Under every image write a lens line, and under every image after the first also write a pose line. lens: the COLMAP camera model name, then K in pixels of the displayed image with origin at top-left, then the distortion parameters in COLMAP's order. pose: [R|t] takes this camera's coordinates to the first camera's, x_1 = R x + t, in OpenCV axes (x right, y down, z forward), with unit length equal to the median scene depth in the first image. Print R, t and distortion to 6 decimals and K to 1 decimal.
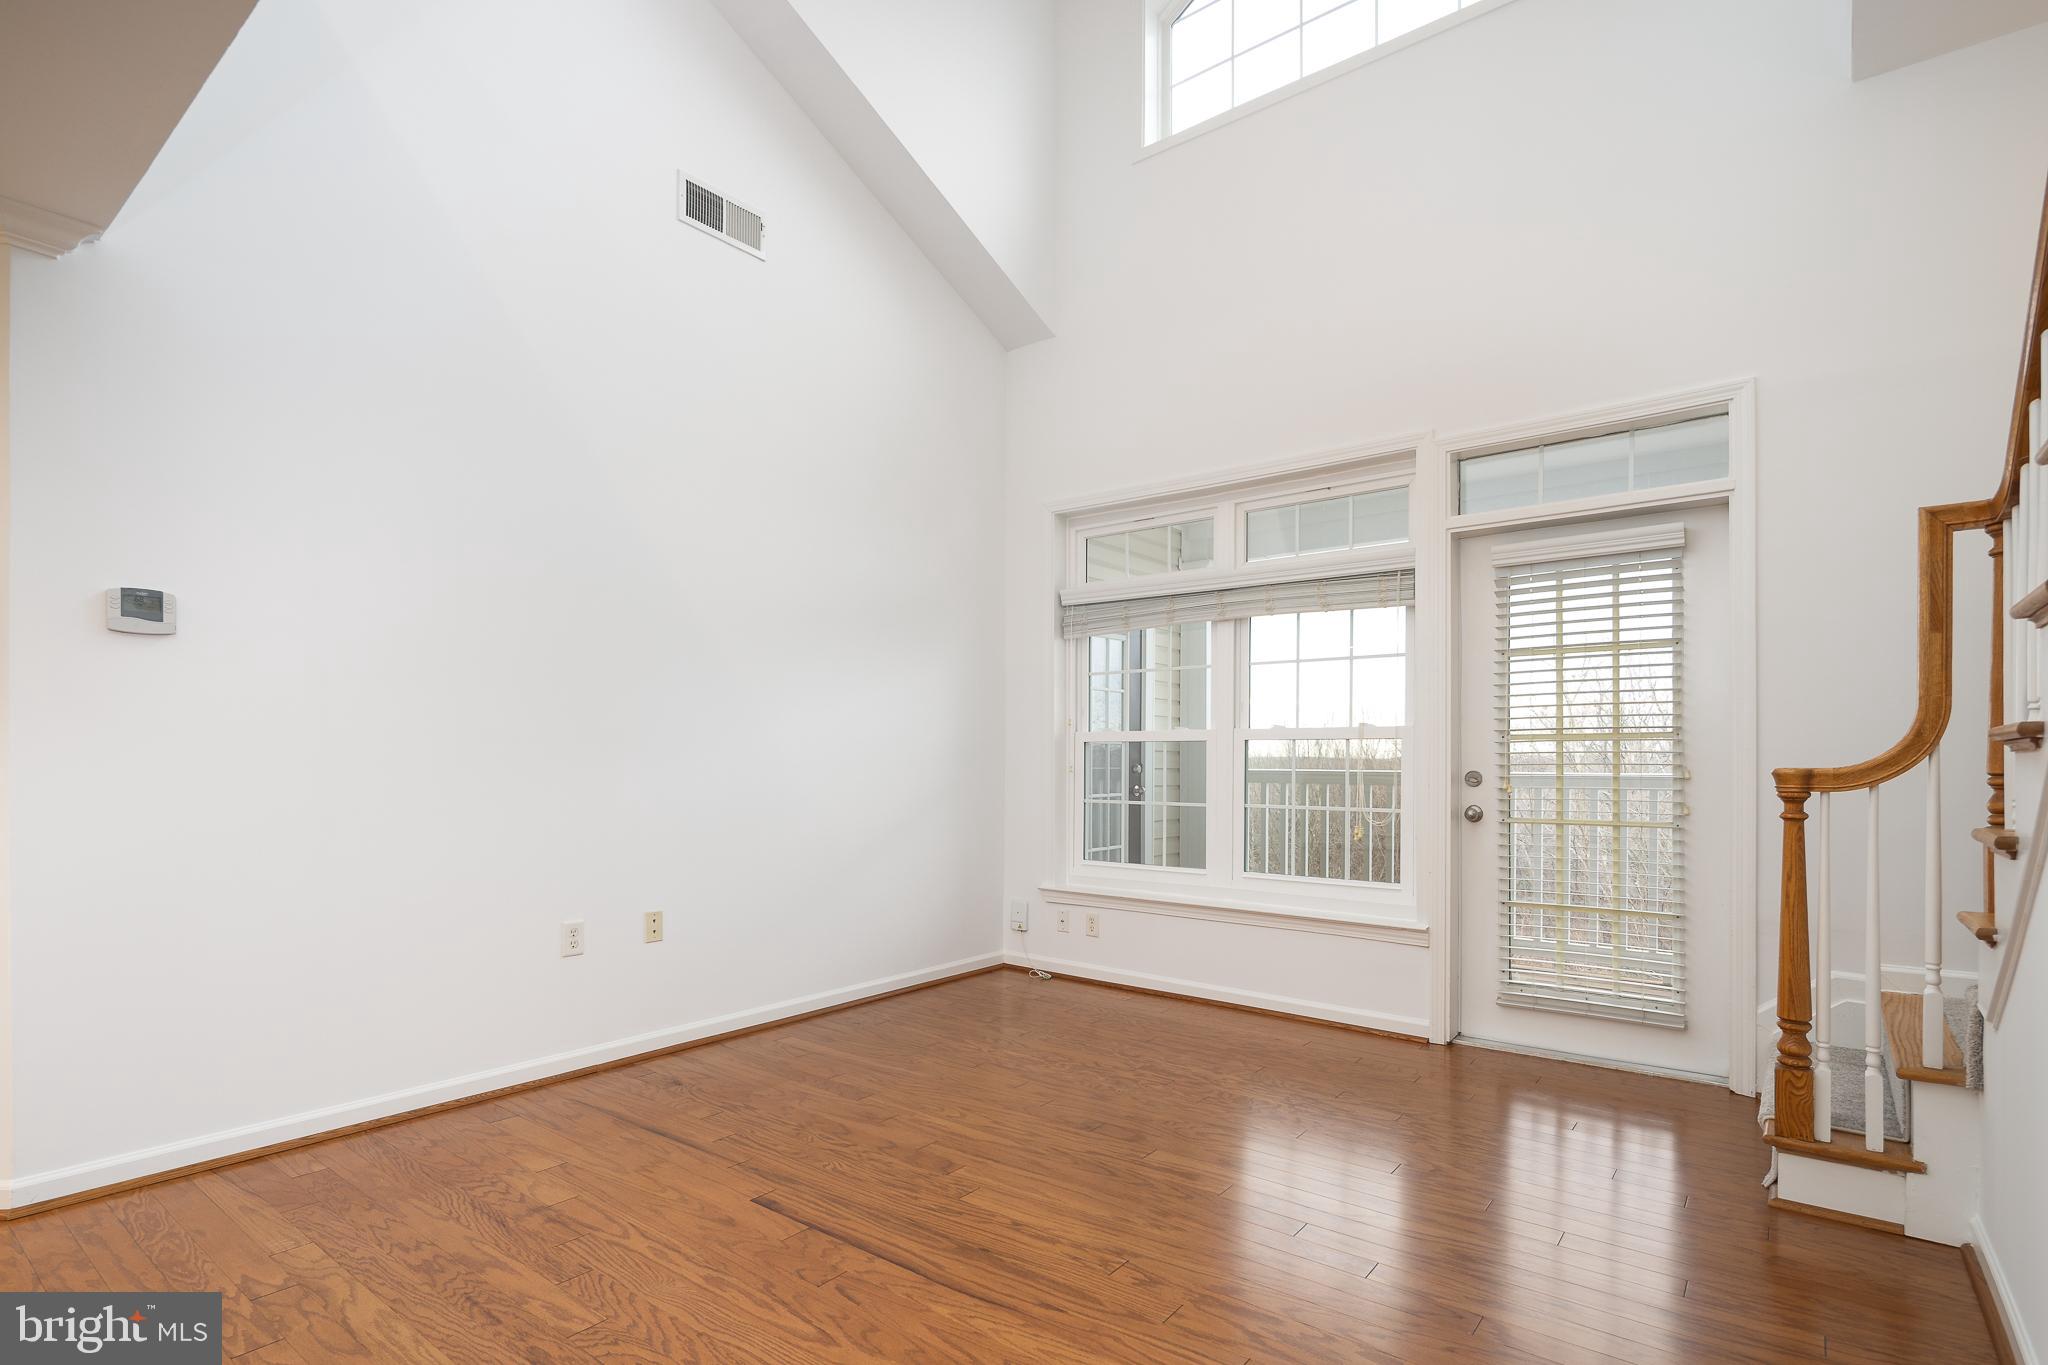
lens RADIAL K [[1003.7, 0, 1016.9], [0, 1003.7, 757.0], [0, 0, 1]] dist [0.001539, -0.000366]
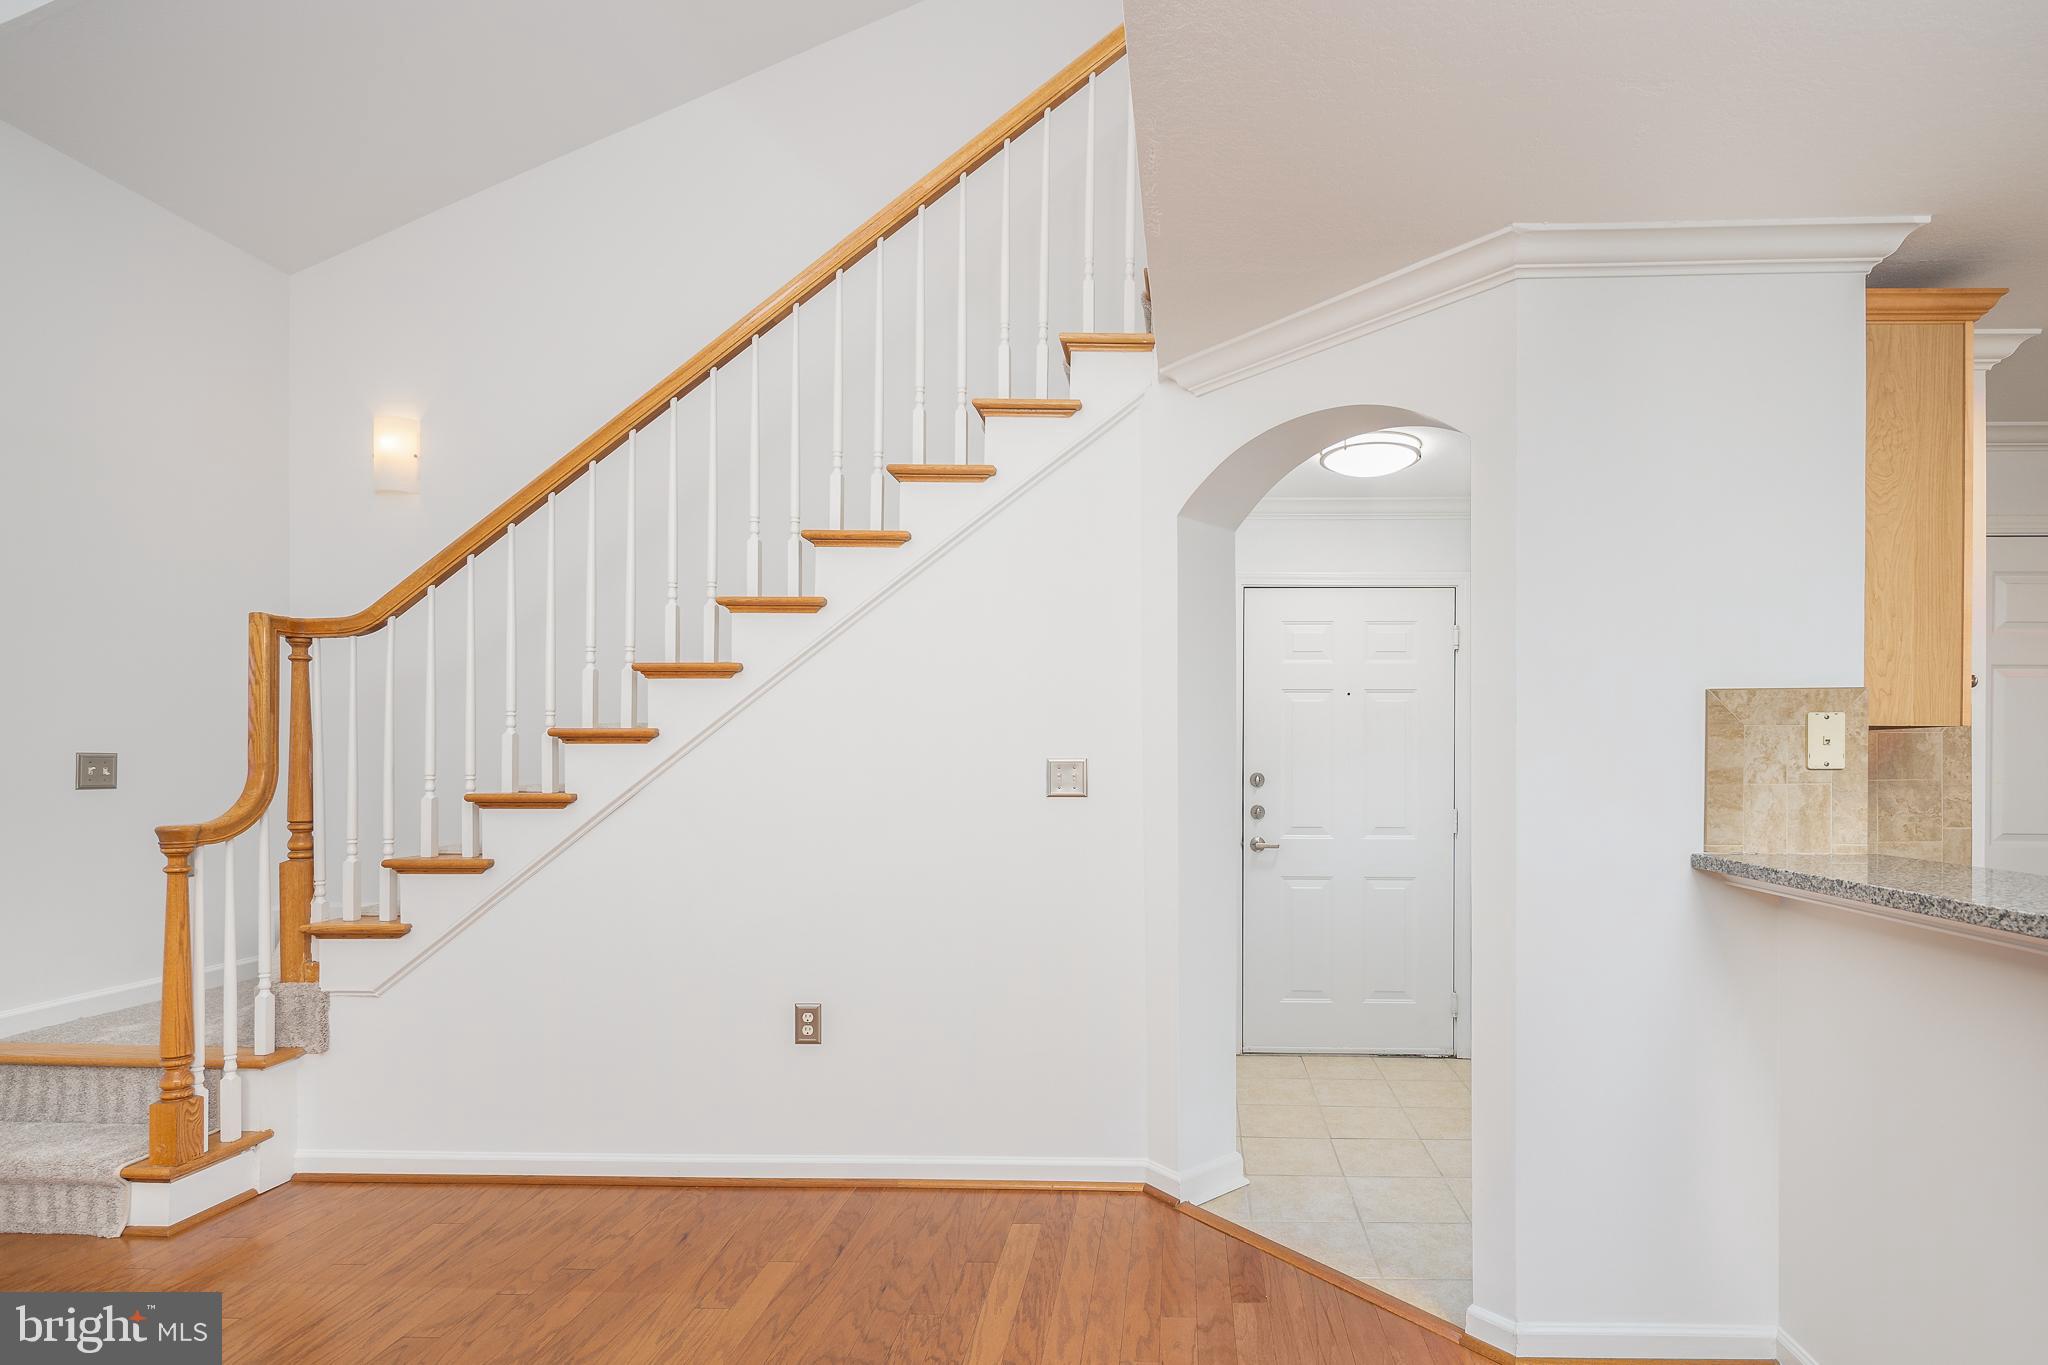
lens RADIAL K [[995.2, 0, 1167.4], [0, 995.2, 765.4], [0, 0, 1]] dist [0.001022, -0.001883]
pose [[-0.604612, -0.008722, 0.796473, -0.726012], [-0.008433, 0.999954, 0.004549, -0.067243], [-0.796476, -0.003966, -0.604658, 0.789913]]
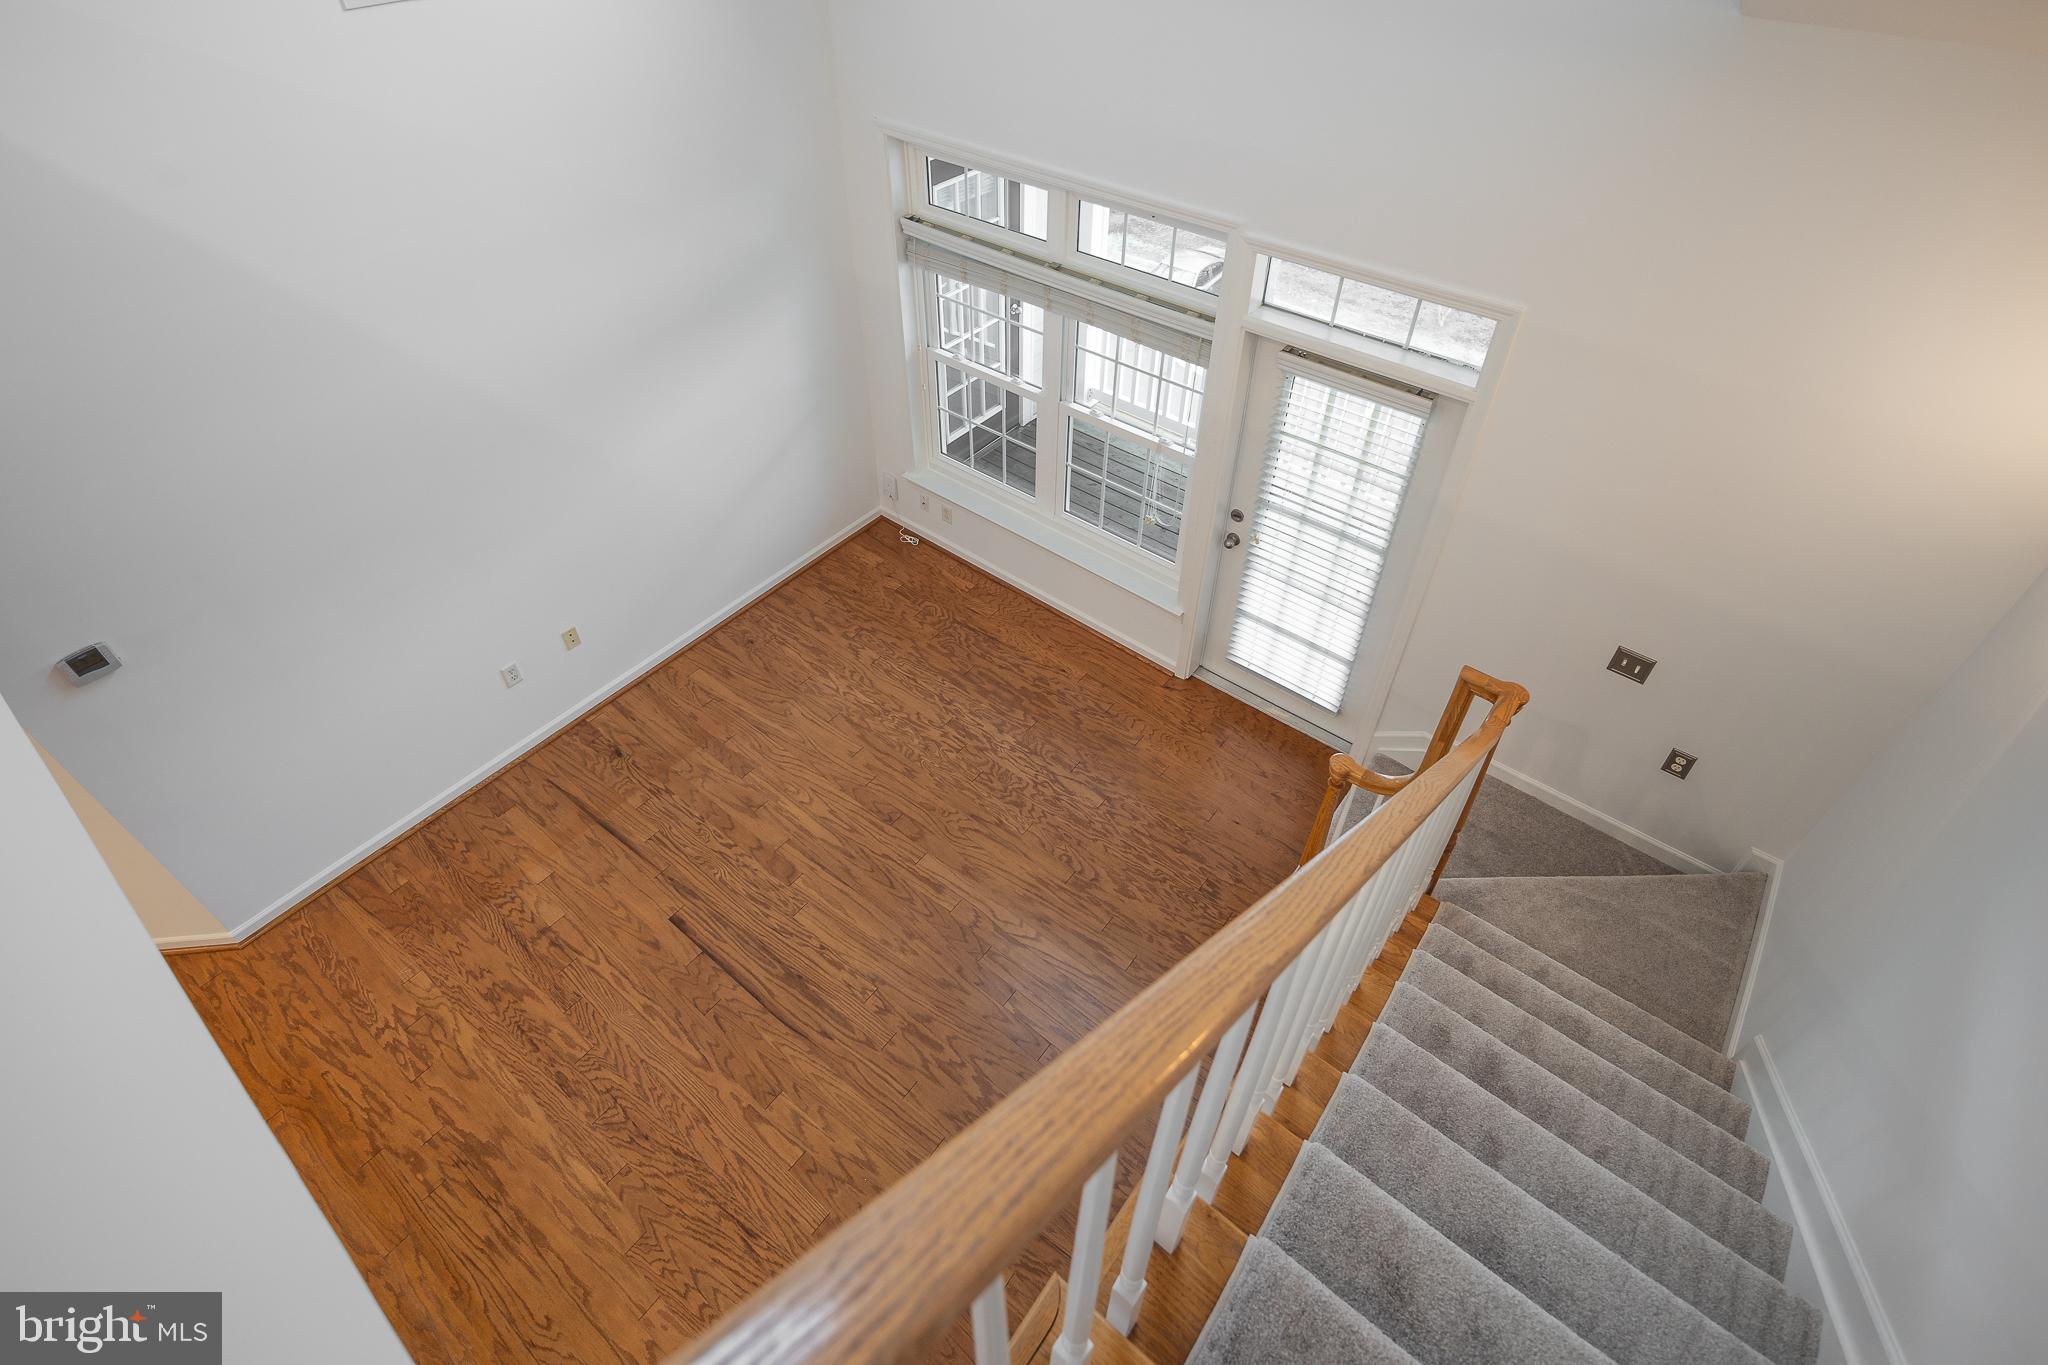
lens RADIAL K [[995.9, 0, 1018.8], [0, 995.9, 584.1], [0, 0, 1]] dist [0.000179, -0.000738]
pose [[0.999982, 0.002330, -0.005472, 0.327123], [0.001867, 0.750544, 0.660818, -1.075018], [0.005646, -0.660816, 0.750527, 0.123392]]
